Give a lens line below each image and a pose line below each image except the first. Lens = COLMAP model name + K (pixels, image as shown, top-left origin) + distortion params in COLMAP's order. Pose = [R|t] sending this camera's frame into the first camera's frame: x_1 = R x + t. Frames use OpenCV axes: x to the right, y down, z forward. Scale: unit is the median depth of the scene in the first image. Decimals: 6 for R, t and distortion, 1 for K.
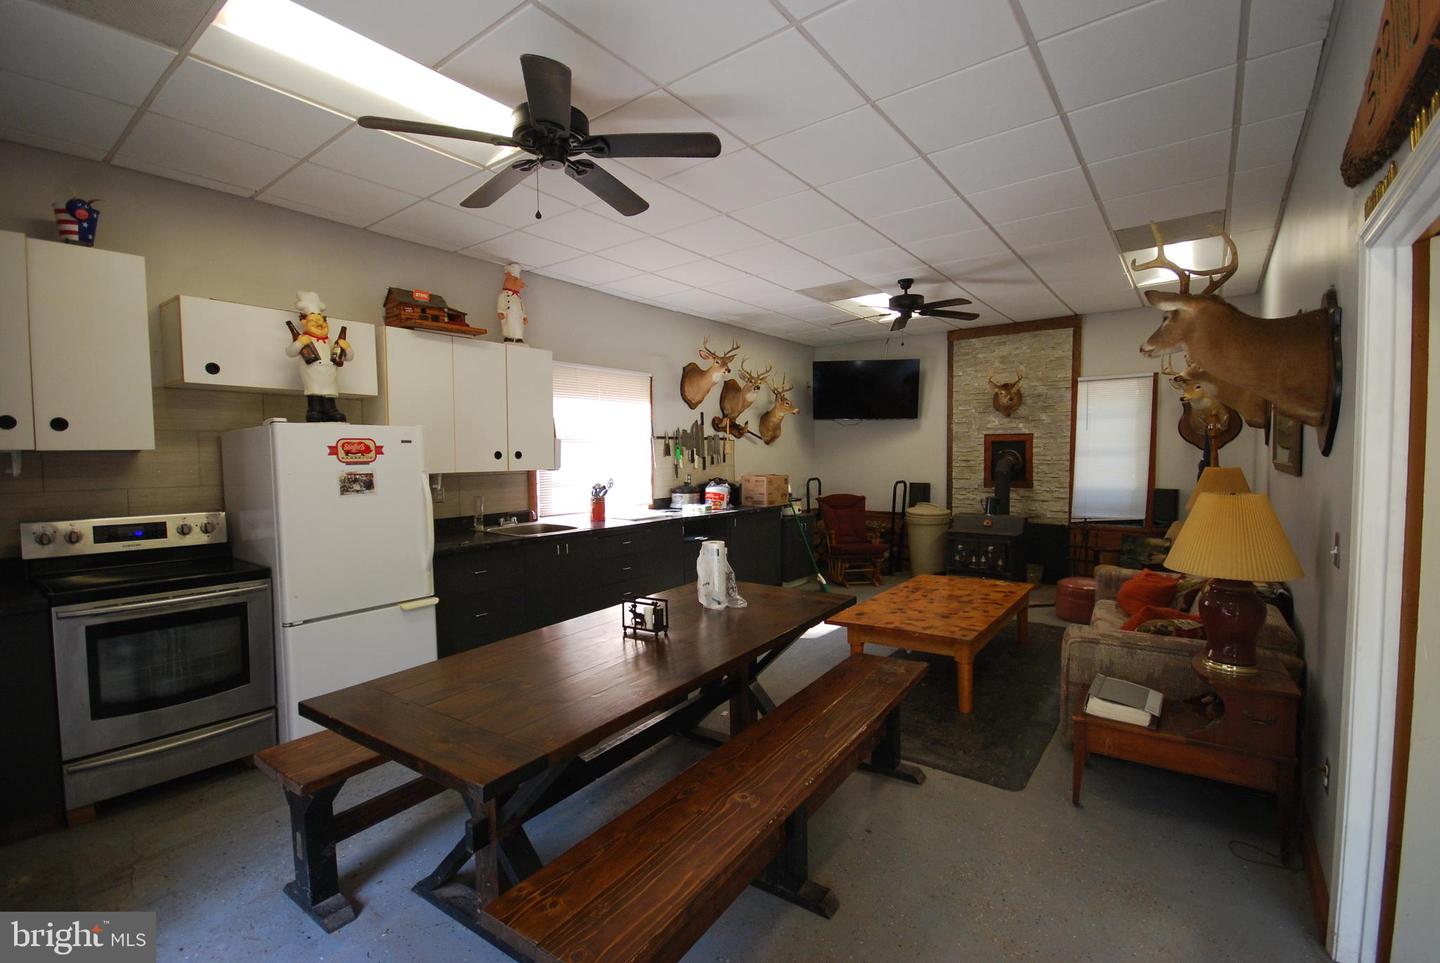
lens RADIAL K [[628.4, 0, 729.8], [0, 628.4, 482.4], [0, 0, 1]] dist [-0.009909, -0.002154]
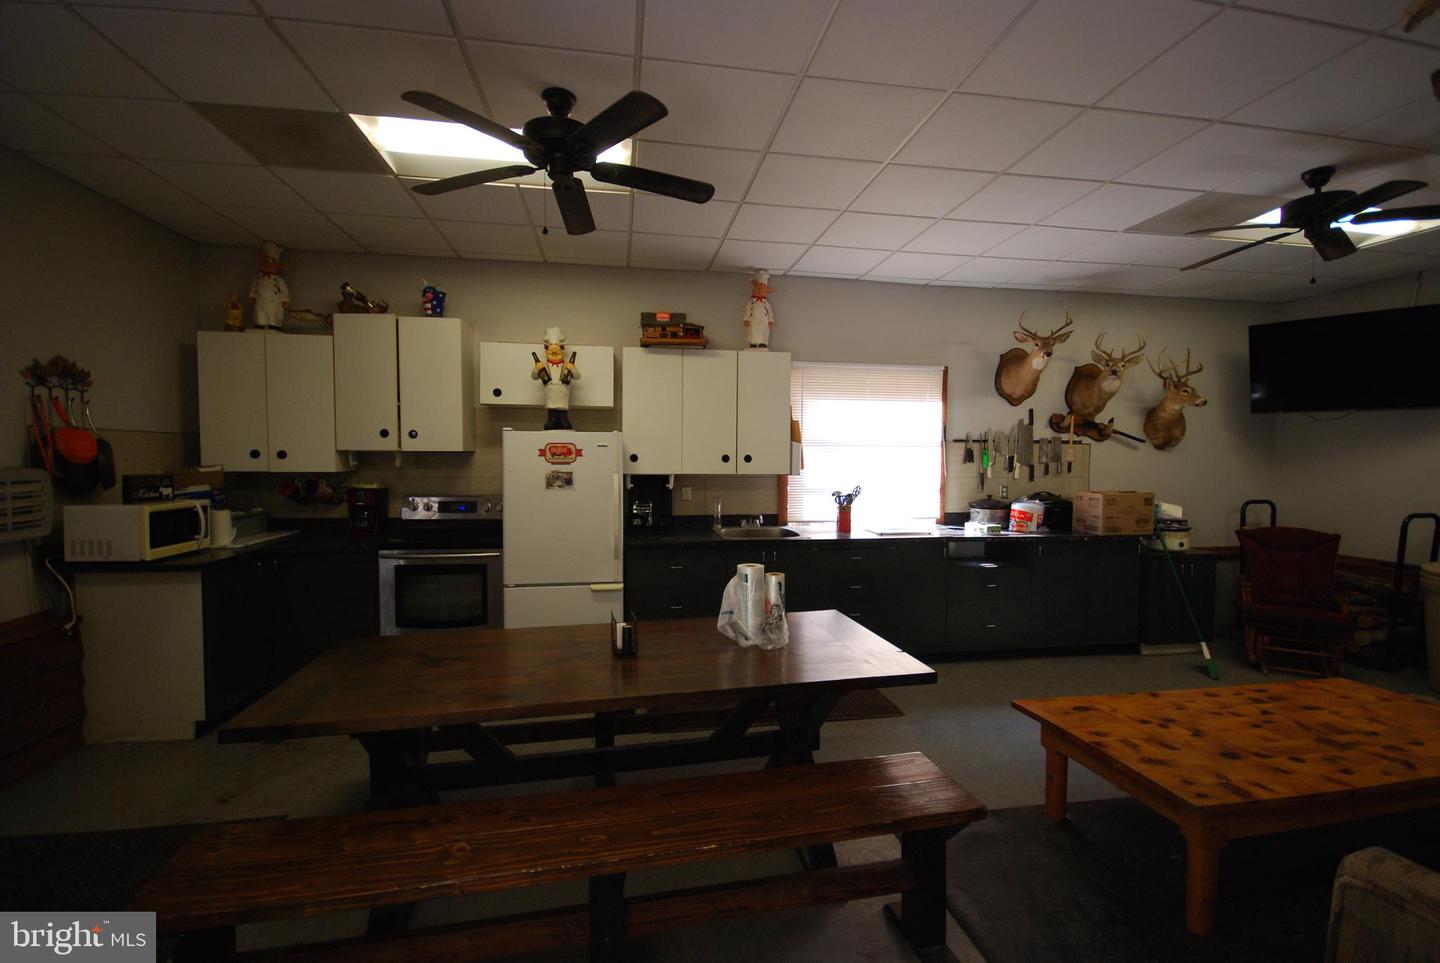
lens RADIAL K [[628.4, 0, 722.6], [0, 628.4, 484.8], [0, 0, 1]] dist [-0.009909, -0.002154]
pose [[0.722303, 0.042680, -0.690259, 0.323700], [-0.044523, 0.998893, 0.015174, -0.014600], [0.690142, 0.019773, 0.723403, 0.225860]]
